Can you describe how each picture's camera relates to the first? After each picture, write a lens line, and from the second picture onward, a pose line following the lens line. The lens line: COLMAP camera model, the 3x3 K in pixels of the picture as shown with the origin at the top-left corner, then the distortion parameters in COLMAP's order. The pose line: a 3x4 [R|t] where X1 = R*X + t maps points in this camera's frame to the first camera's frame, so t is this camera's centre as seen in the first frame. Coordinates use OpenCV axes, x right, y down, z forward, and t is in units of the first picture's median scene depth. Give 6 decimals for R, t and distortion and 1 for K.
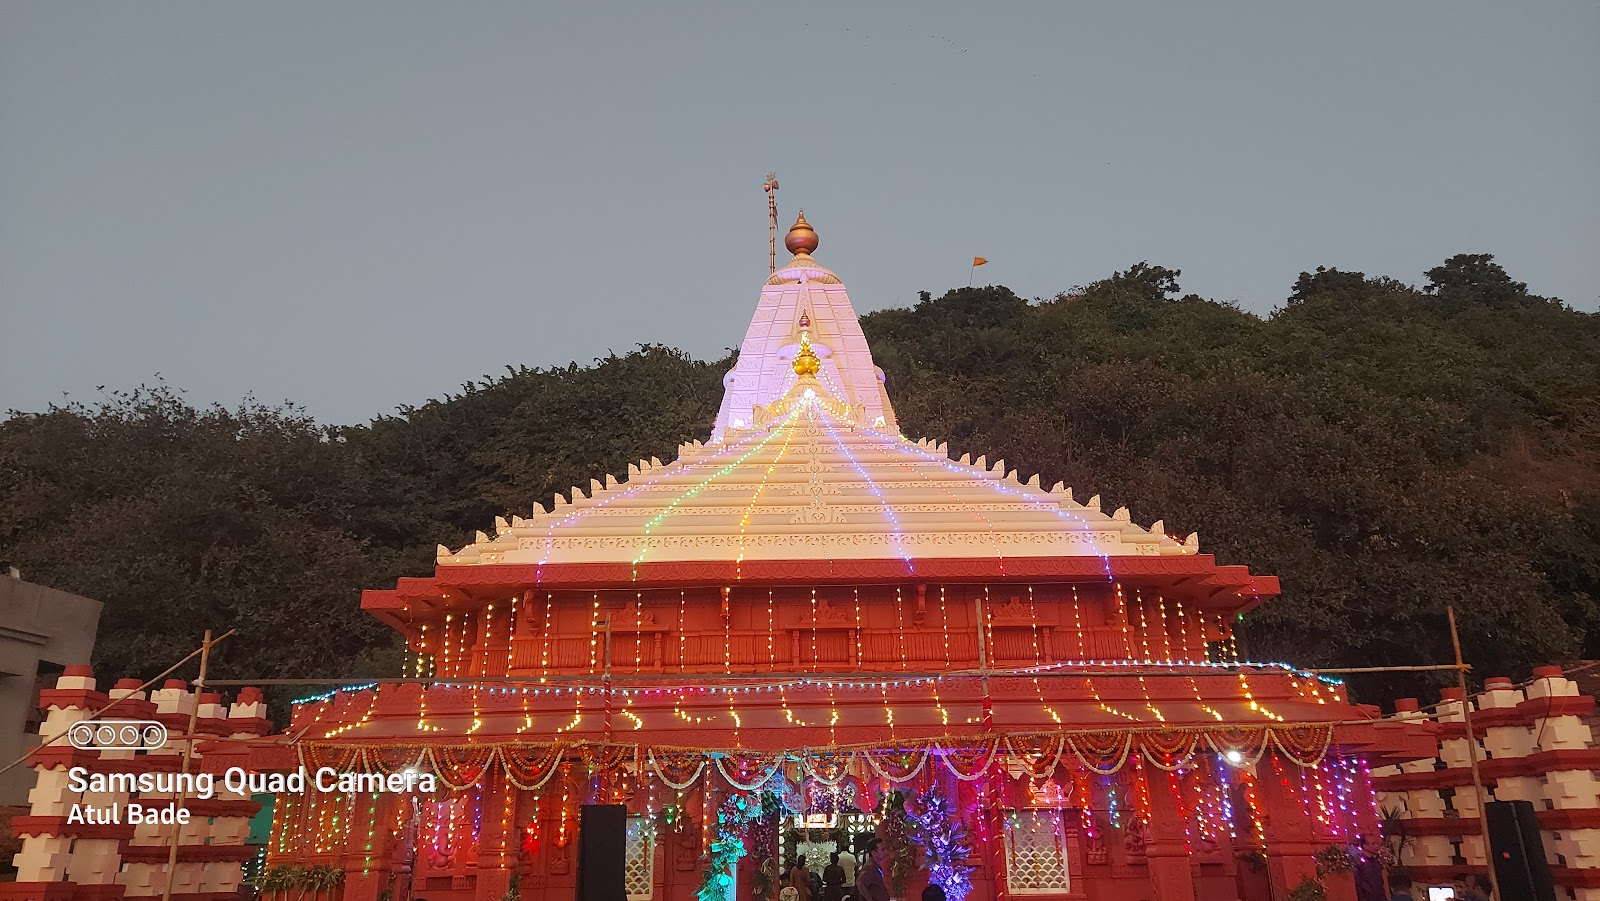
lens RADIAL K [[1123.2, 0, 800.0], [0, 1123.2, 450.5], [0, 0, 1]] dist [0.053563, -0.062772]
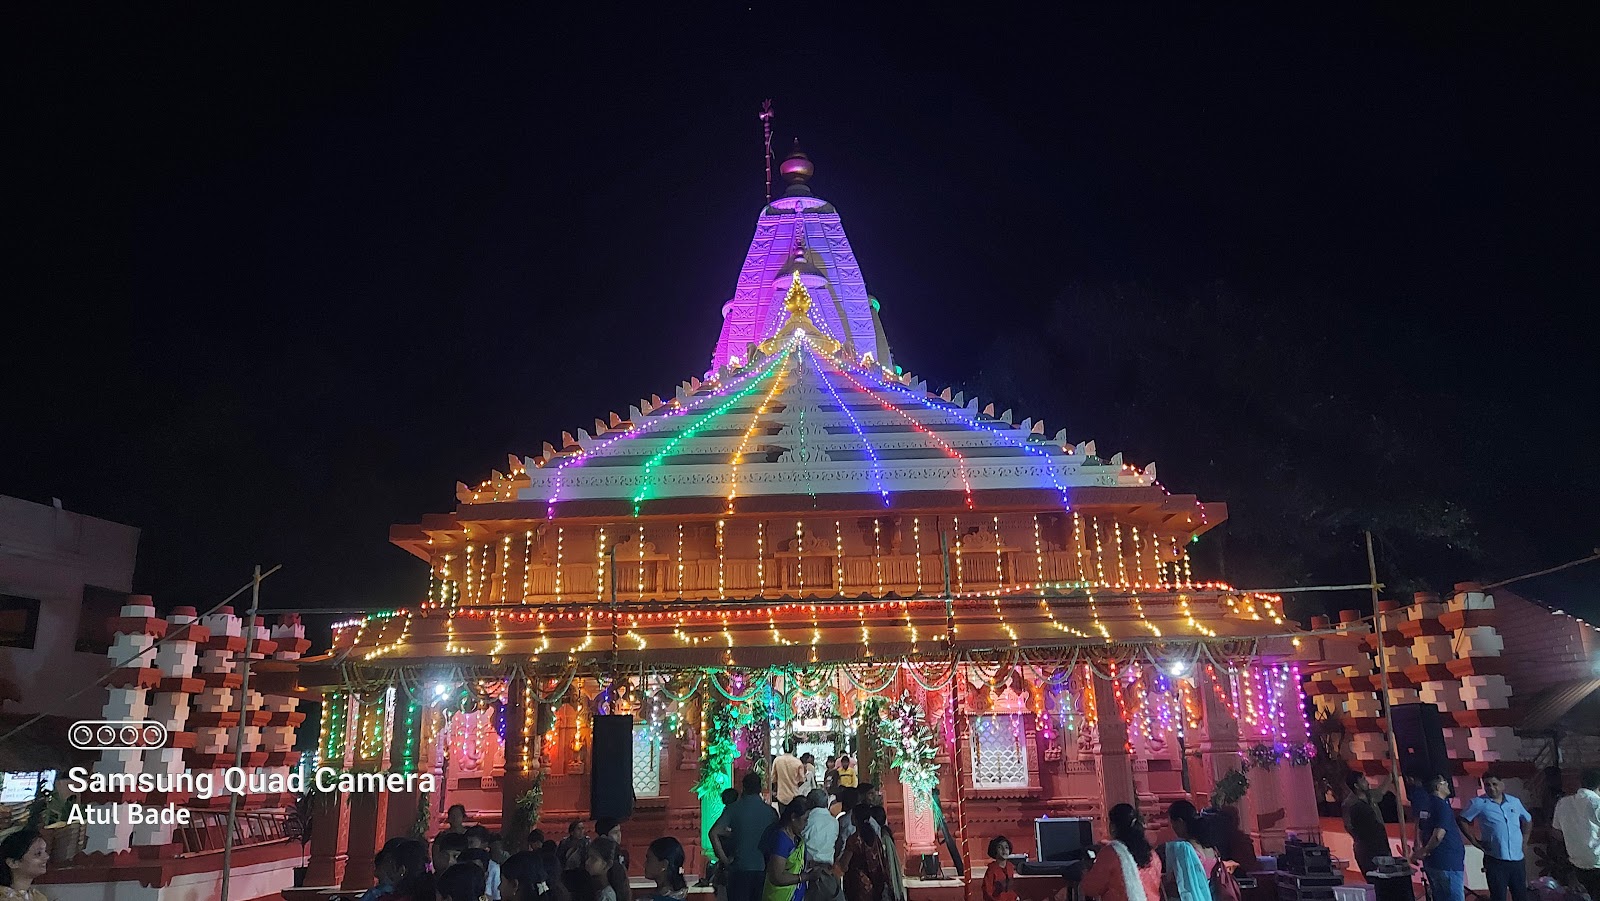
lens RADIAL K [[1123.2, 0, 800.0], [0, 1123.2, 450.5], [0, 0, 1]] dist [0.053563, -0.062772]
pose [[0.999886, -0.012102, -0.009021, 0.025597], [0.012783, 0.996733, 0.079747, -0.036508], [0.008026, -0.079853, 0.996774, -0.100416]]
